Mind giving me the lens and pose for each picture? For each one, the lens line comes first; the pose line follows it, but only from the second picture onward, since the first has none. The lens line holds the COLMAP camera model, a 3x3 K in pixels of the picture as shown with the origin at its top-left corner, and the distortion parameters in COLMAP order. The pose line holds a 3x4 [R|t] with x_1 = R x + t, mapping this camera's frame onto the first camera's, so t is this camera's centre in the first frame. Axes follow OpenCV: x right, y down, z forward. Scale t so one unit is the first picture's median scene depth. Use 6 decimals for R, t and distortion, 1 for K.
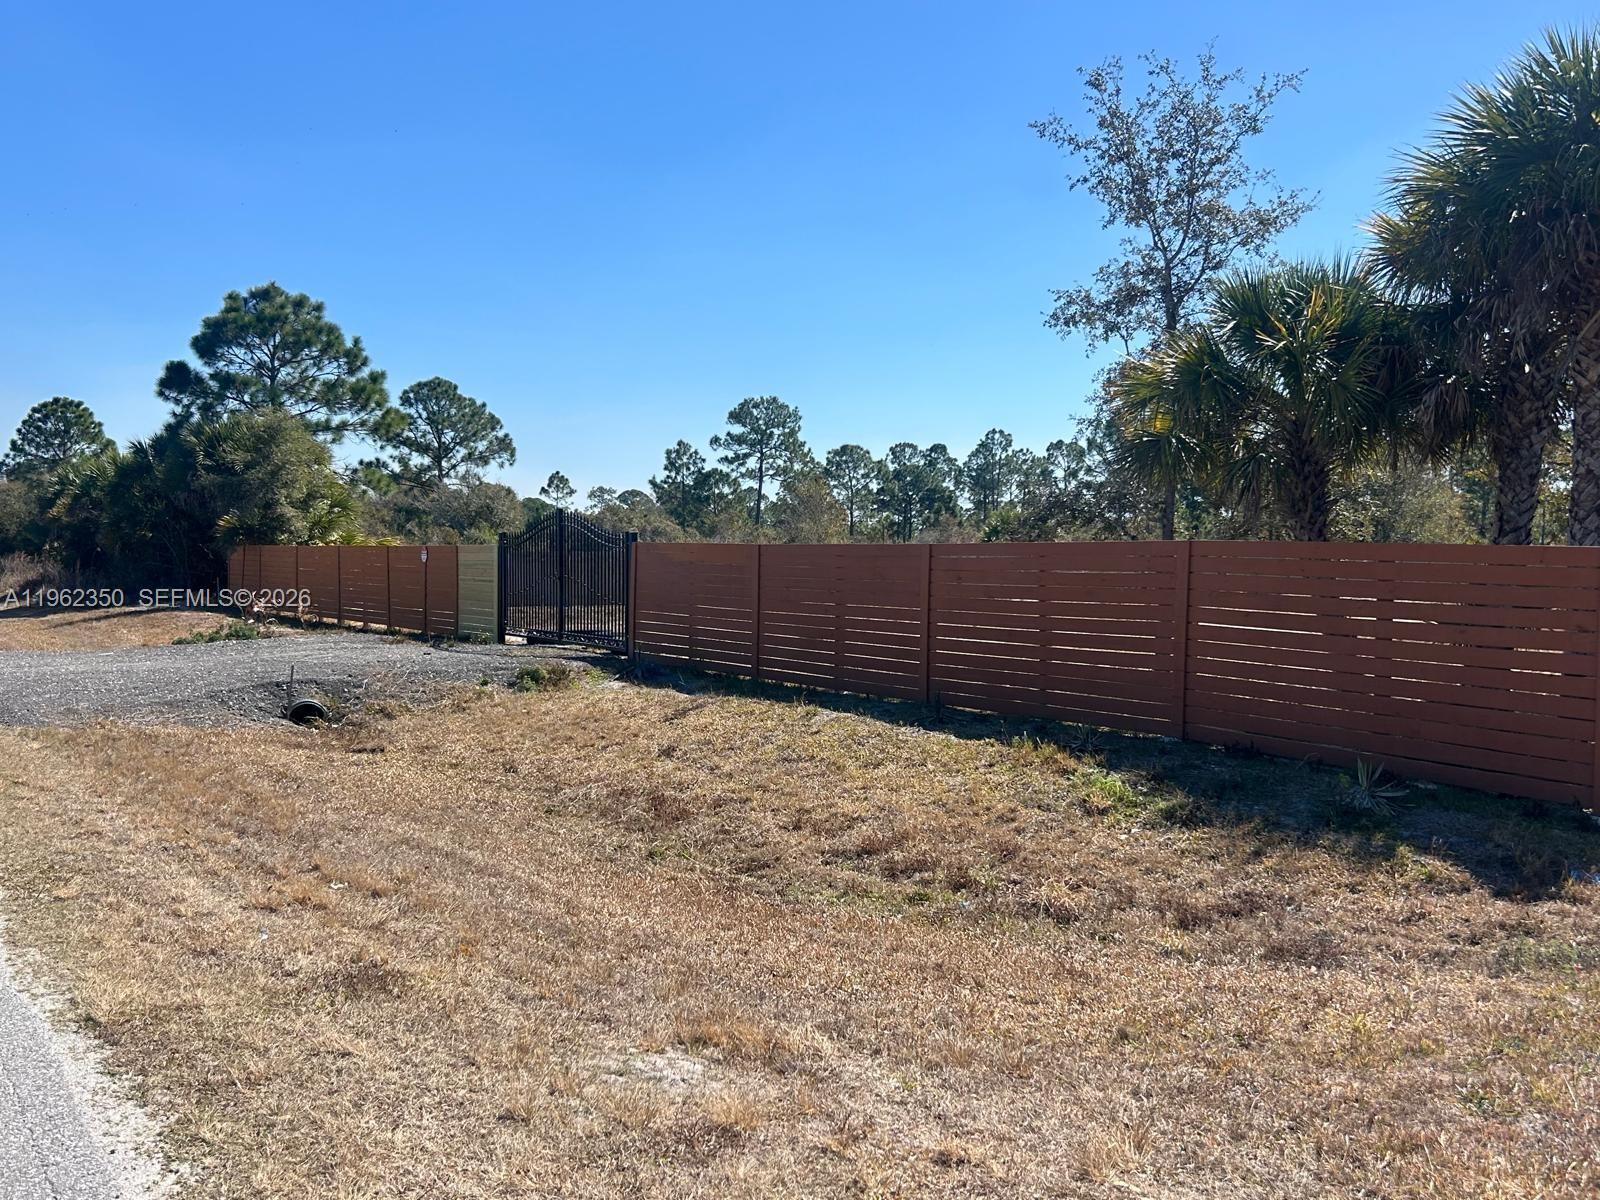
lens RADIAL K [[1472.5, 0, 808.2], [0, 1472.5, 596.6], [0, 0, 1]] dist [0.021313, 0.000000]
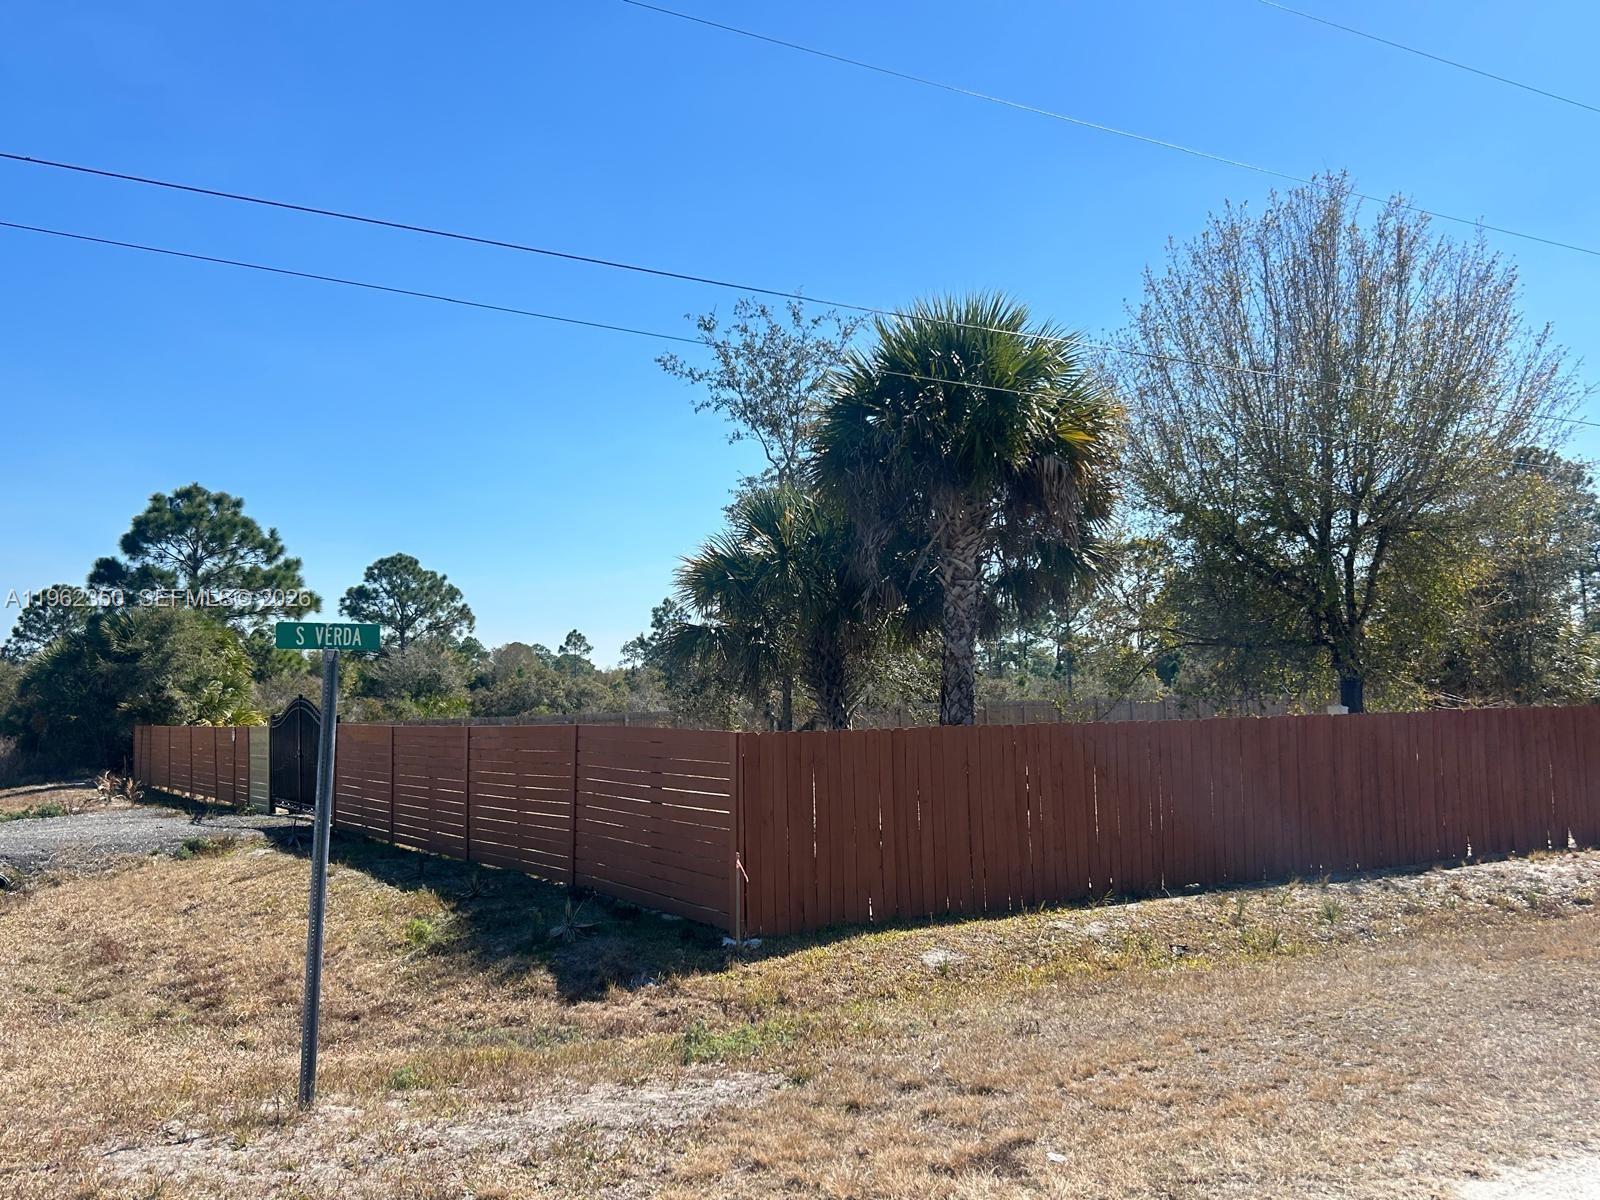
lens RADIAL K [[1472.5, 0, 800.0], [0, 1472.5, 614.3], [0, 0, 1]] dist [0.021313, 0.000000]
pose [[0.998392, -0.037781, -0.042254, 0.126930], [0.033998, 0.995636, -0.086913, -0.004399], [0.045354, 0.085337, 0.995319, -0.064313]]
